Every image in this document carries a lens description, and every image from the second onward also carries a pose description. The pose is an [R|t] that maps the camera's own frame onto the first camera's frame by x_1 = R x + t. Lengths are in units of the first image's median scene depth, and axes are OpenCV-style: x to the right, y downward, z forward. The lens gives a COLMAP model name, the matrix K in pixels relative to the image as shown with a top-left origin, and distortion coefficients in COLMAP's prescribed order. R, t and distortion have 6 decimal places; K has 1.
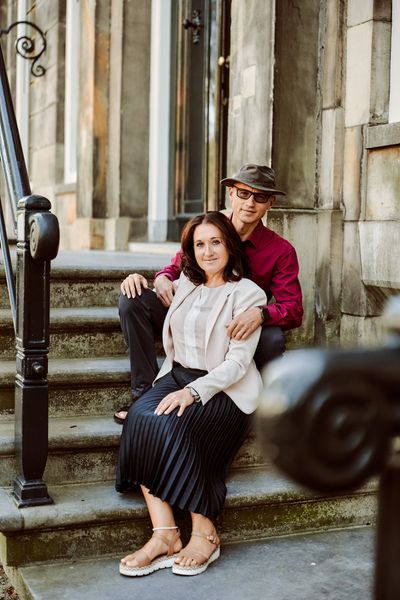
lens RADIAL K [[909.7, 0, 198.5], [0, 909.7, 299.5], [0, 0, 1]] dist [-0.045660, 0.000000]
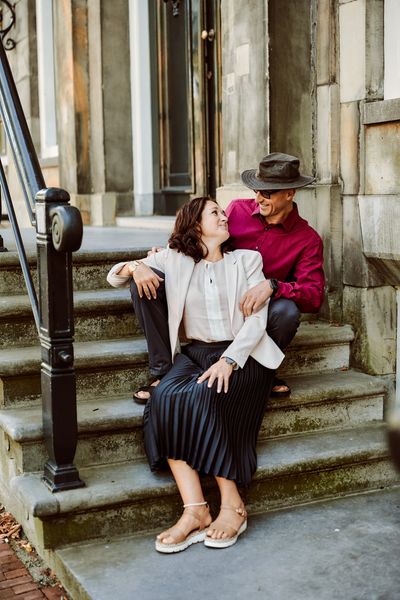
lens RADIAL K [[909.7, 0, 203.8], [0, 909.7, 298.3], [0, 0, 1]] dist [-0.045660, 0.000000]
pose [[0.998039, -0.044188, 0.044343, -0.048505], [0.042278, 0.998175, 0.043109, -0.021498], [-0.046167, -0.041149, 0.998086, -0.021873]]
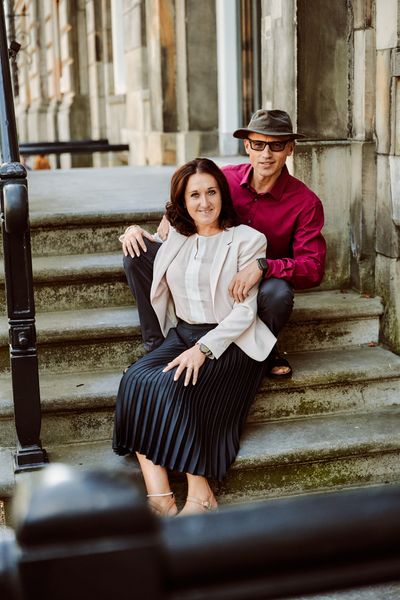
lens RADIAL K [[909.7, 0, 194.9], [0, 909.7, 300.9], [0, 0, 1]] dist [-0.045660, 0.000000]
pose [[0.986270, -0.013255, -0.164610, 0.132241], [0.035648, 0.990362, 0.133839, -0.070373], [0.161250, -0.137869, 0.977236, 0.048809]]
